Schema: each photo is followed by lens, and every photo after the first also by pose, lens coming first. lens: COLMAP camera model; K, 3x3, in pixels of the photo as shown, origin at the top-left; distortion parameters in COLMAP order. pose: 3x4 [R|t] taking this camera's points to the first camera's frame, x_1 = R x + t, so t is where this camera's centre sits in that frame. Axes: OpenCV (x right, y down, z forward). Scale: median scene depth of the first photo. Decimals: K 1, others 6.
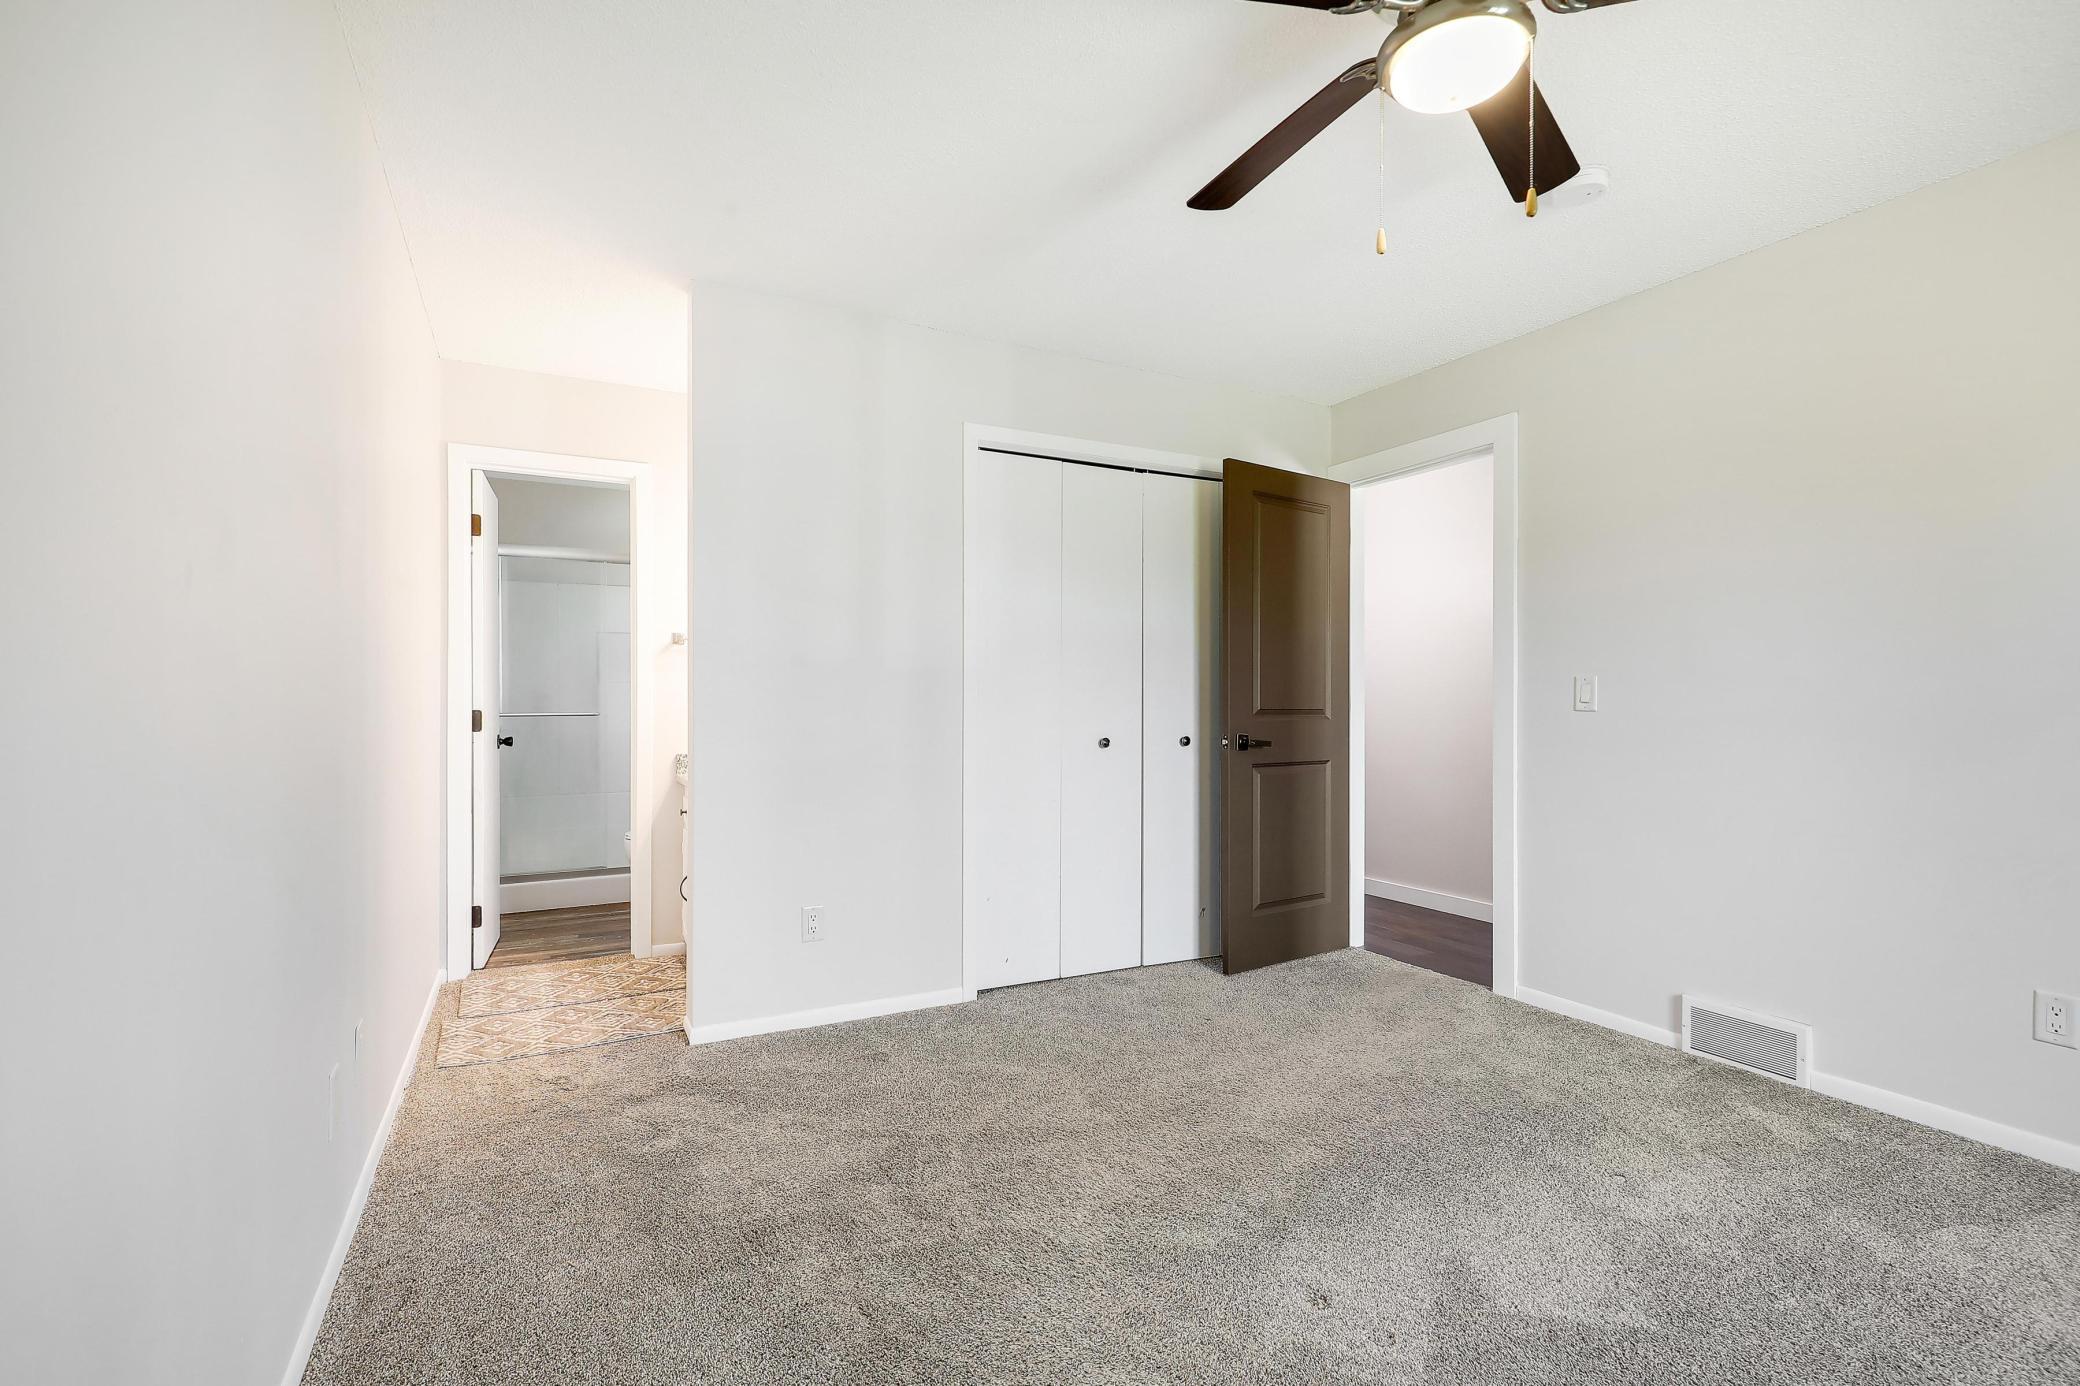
lens RADIAL K [[964.4, 0, 1040.2], [0, 964.4, 697.7], [0, 0, 1]] dist [-0.000075, 0.000034]
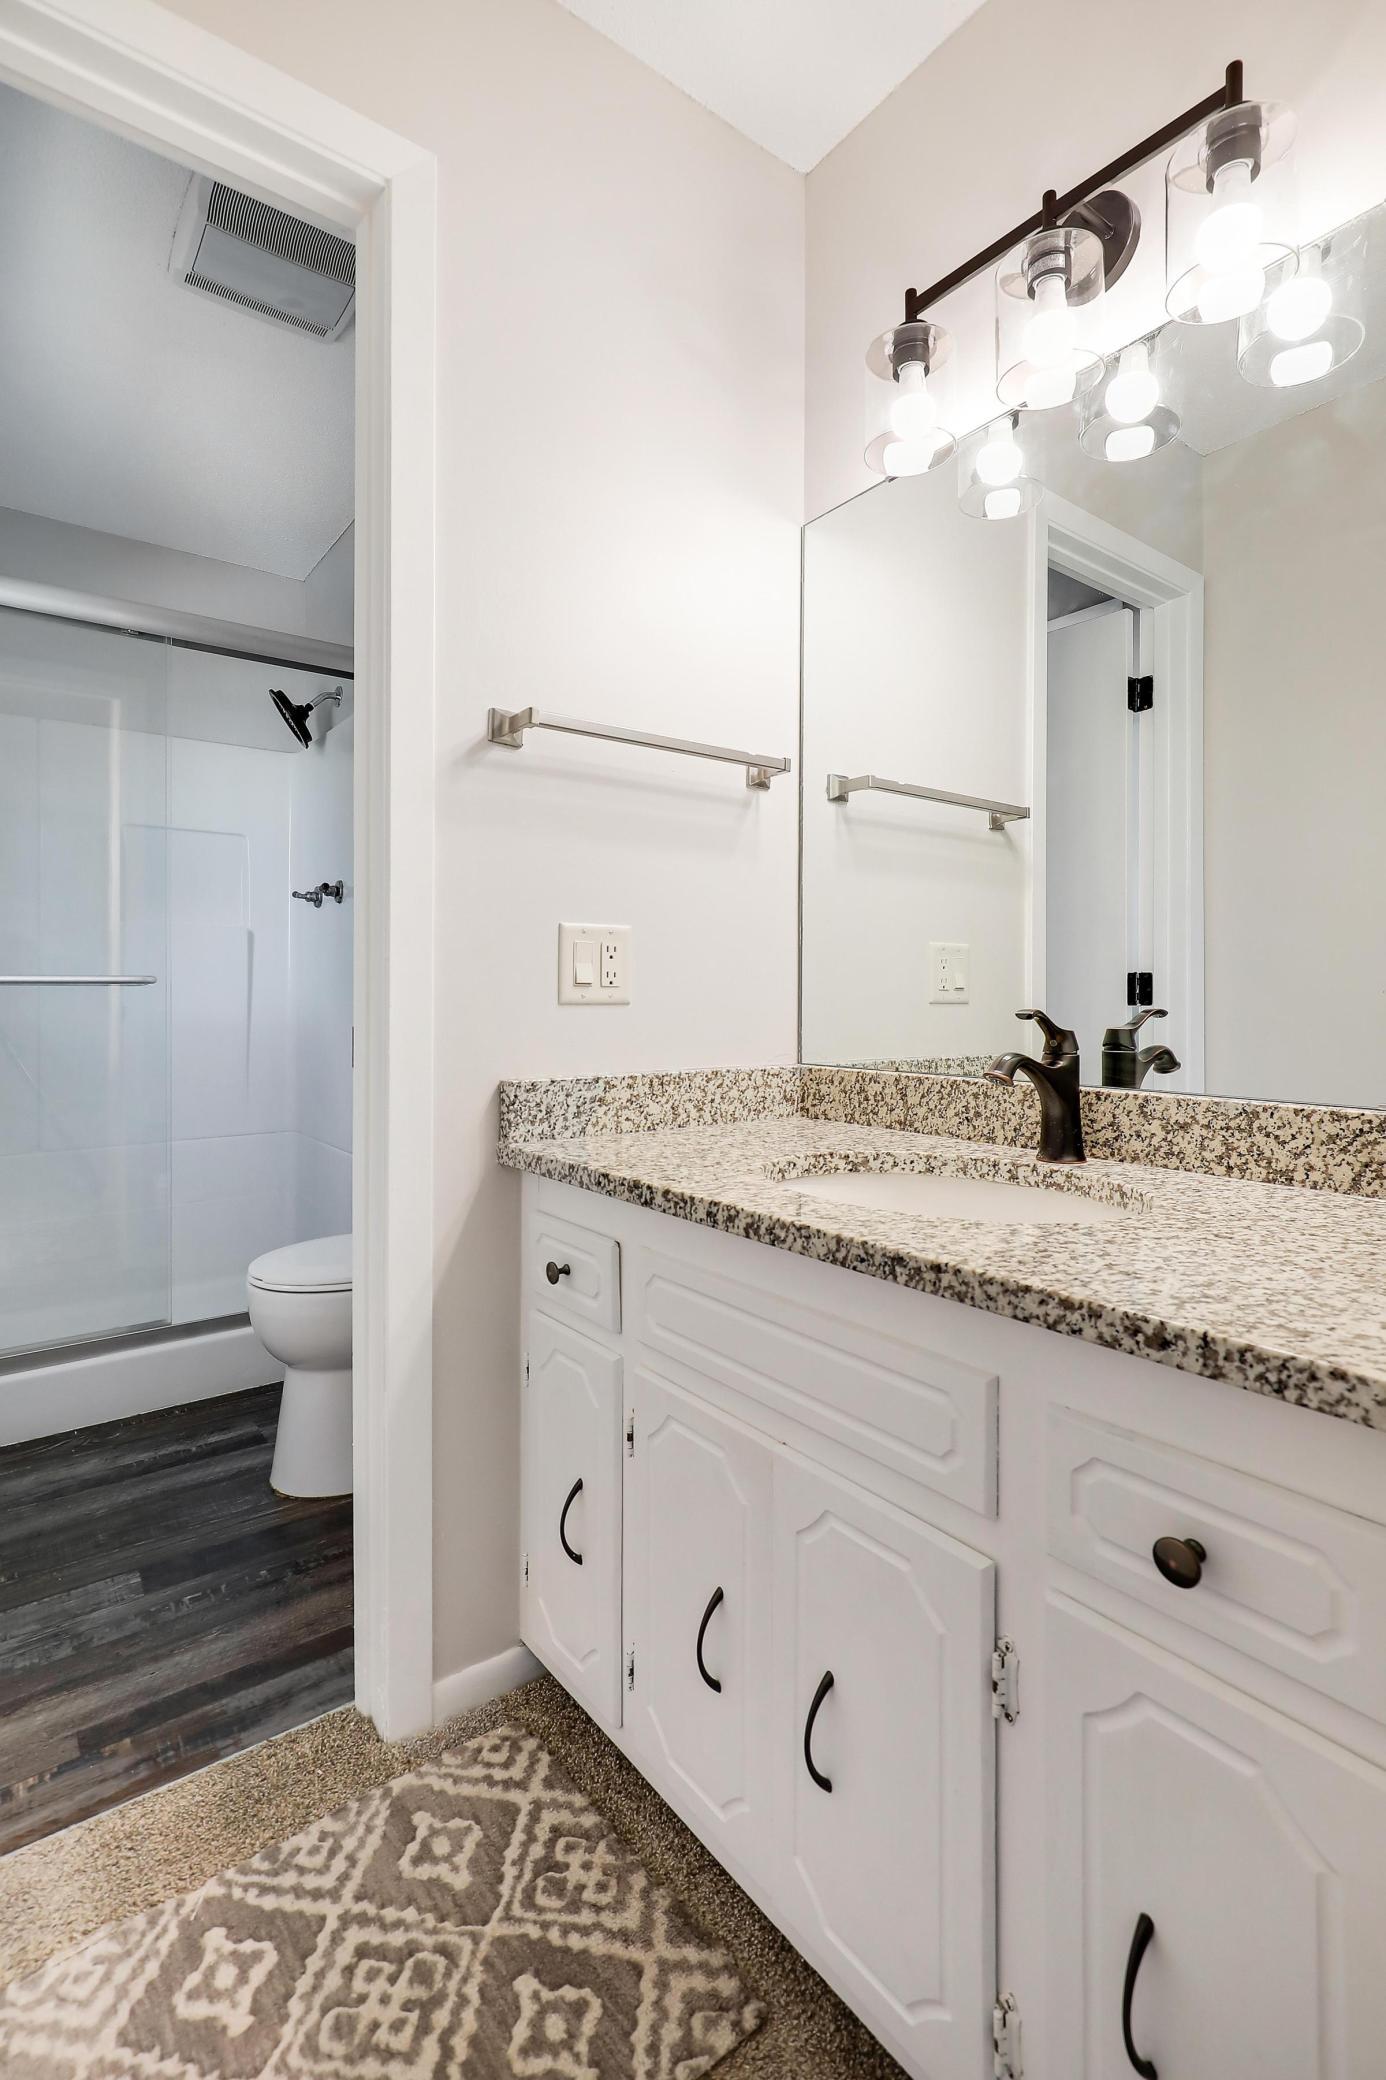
lens RADIAL K [[964.4, 0, 699.1], [0, 964.4, 987.7], [0, 0, 1]] dist [-0.000075, 0.000034]
pose [[0.984238, -0.001005, 0.176845, -0.368131], [-0.000333, 0.999972, 0.007534, 0.023897], [-0.176848, -0.007474, 0.984210, 0.665579]]
